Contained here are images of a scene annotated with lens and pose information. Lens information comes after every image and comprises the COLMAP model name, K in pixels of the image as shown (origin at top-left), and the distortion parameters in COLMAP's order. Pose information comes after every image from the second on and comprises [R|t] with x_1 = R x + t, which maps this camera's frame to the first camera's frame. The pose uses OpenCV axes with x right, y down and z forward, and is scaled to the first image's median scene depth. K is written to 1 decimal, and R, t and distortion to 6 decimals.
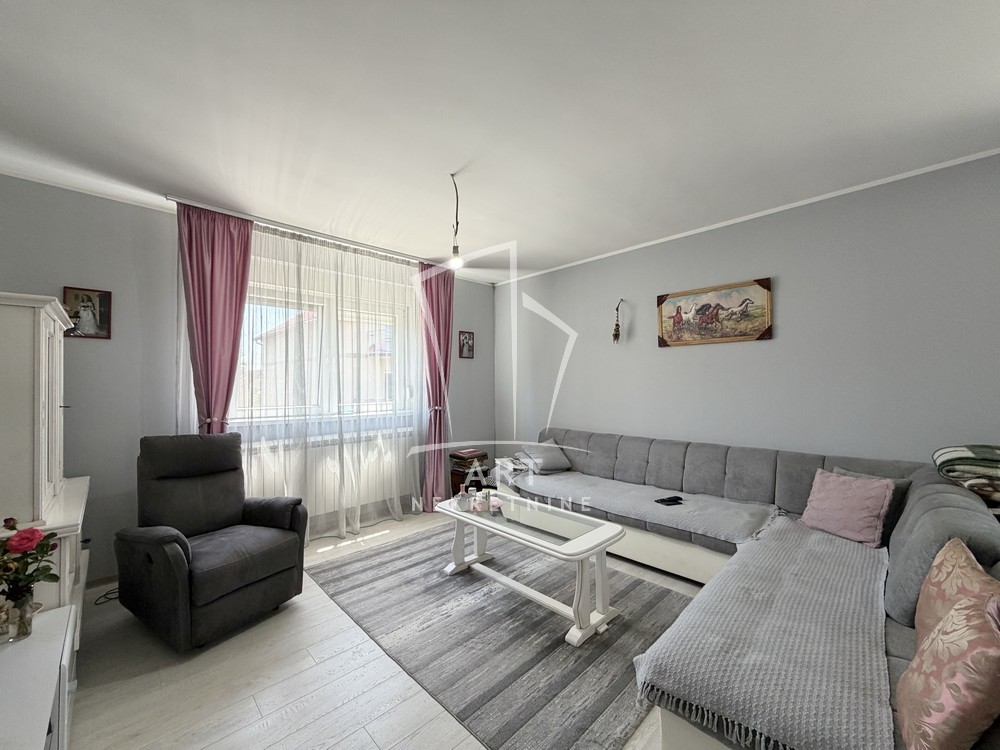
lens RADIAL K [[400.4, 0, 495.1], [0, 400.4, 375.6], [0, 0, 1]] dist [-0.001172, 0.000475]
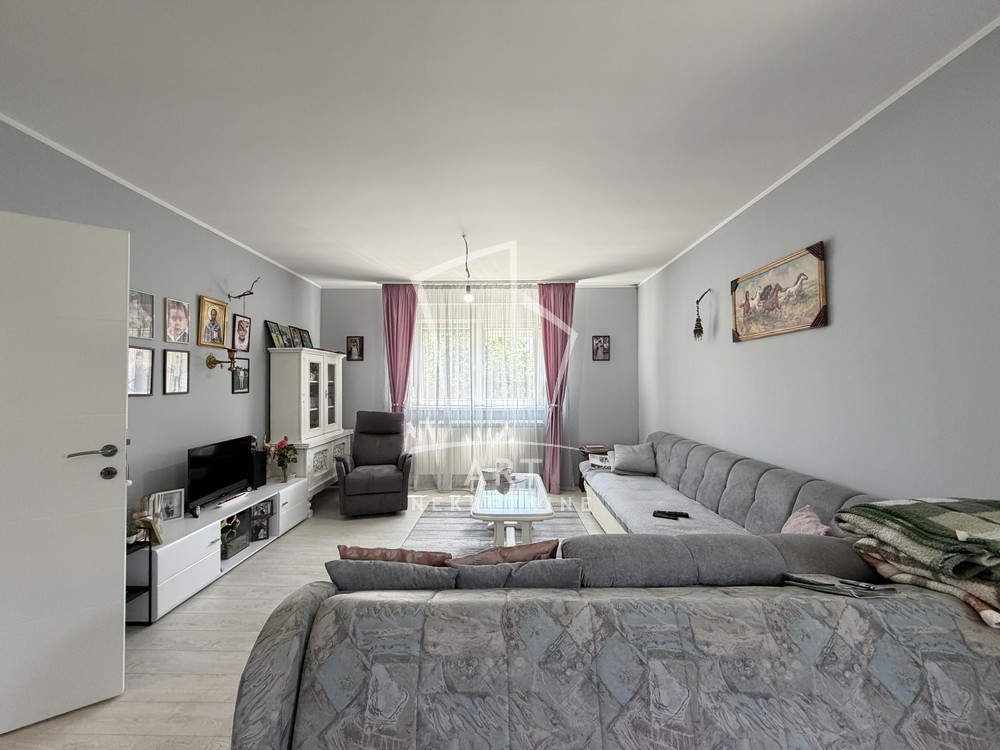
lens RADIAL K [[400.4, 0, 497.1], [0, 400.4, 377.5], [0, 0, 1]] dist [-0.001172, 0.000475]
pose [[0.709480, -0.006149, -0.704698, 0.697482], [0.012022, 0.999922, 0.003379, -0.007339], [0.704623, -0.010869, 0.709499, 0.064344]]
